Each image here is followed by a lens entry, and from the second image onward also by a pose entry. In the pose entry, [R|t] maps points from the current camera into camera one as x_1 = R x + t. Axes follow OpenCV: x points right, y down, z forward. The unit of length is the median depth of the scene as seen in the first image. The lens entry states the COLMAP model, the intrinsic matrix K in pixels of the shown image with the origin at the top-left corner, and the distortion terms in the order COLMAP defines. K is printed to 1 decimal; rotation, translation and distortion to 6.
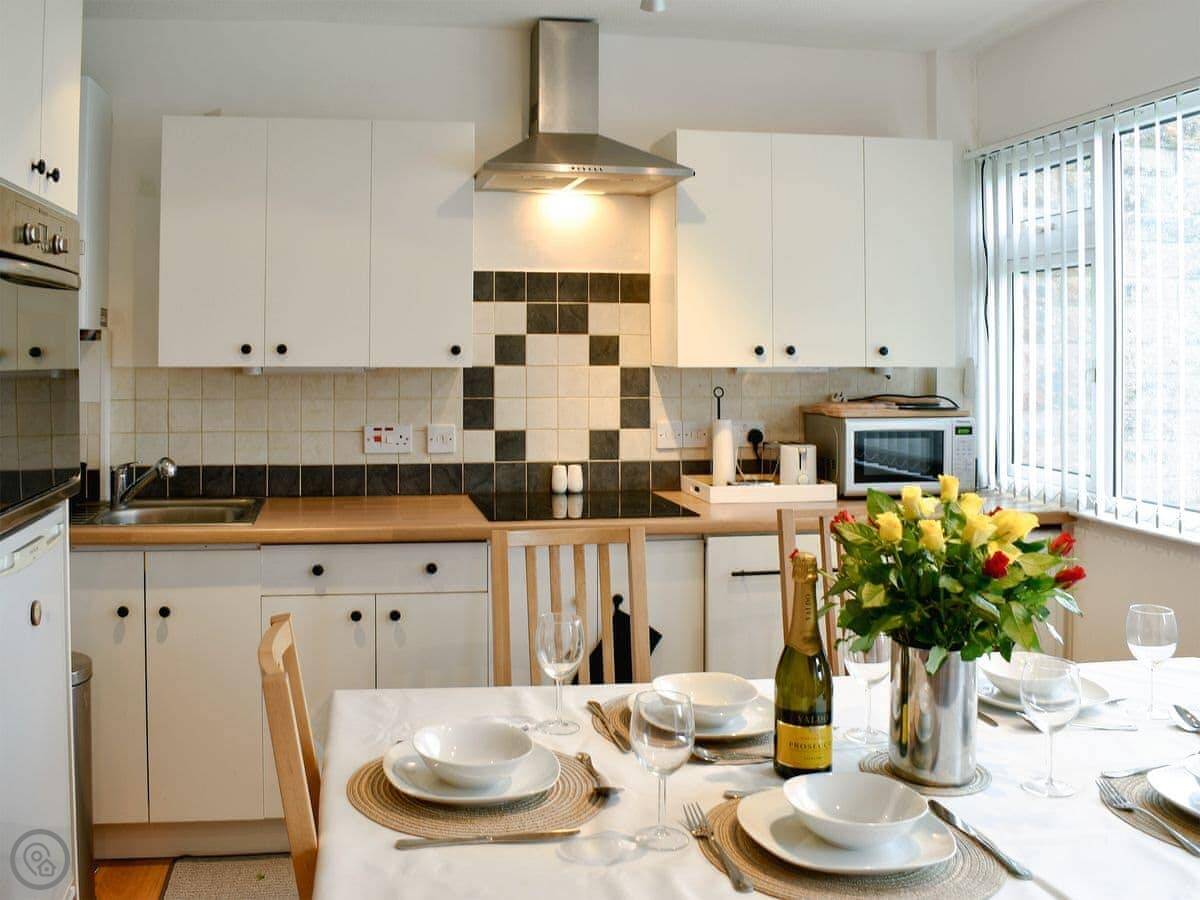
lens RADIAL K [[1100.4, 0, 549.6], [0, 1100.4, 450.8], [0, 0, 1]] dist [-0.008572, -0.004924]
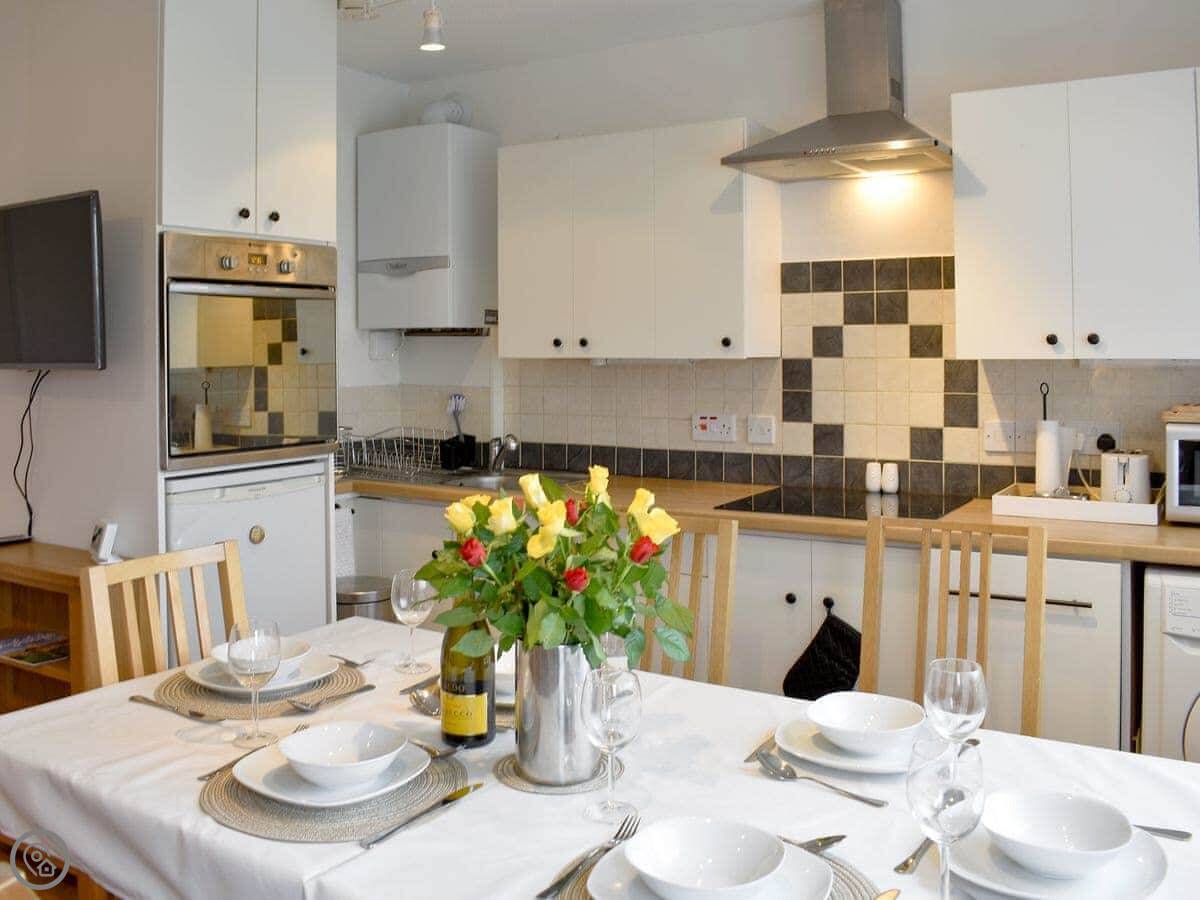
lens RADIAL K [[1100.4, 0, 549.6], [0, 1100.4, 450.8], [0, 0, 1]] dist [-0.008572, -0.004924]
pose [[0.778242, 0.053578, -0.625675, 0.386403], [-0.049430, 0.998489, 0.024019, -0.006103], [0.626016, 0.012235, 0.779714, 0.085766]]
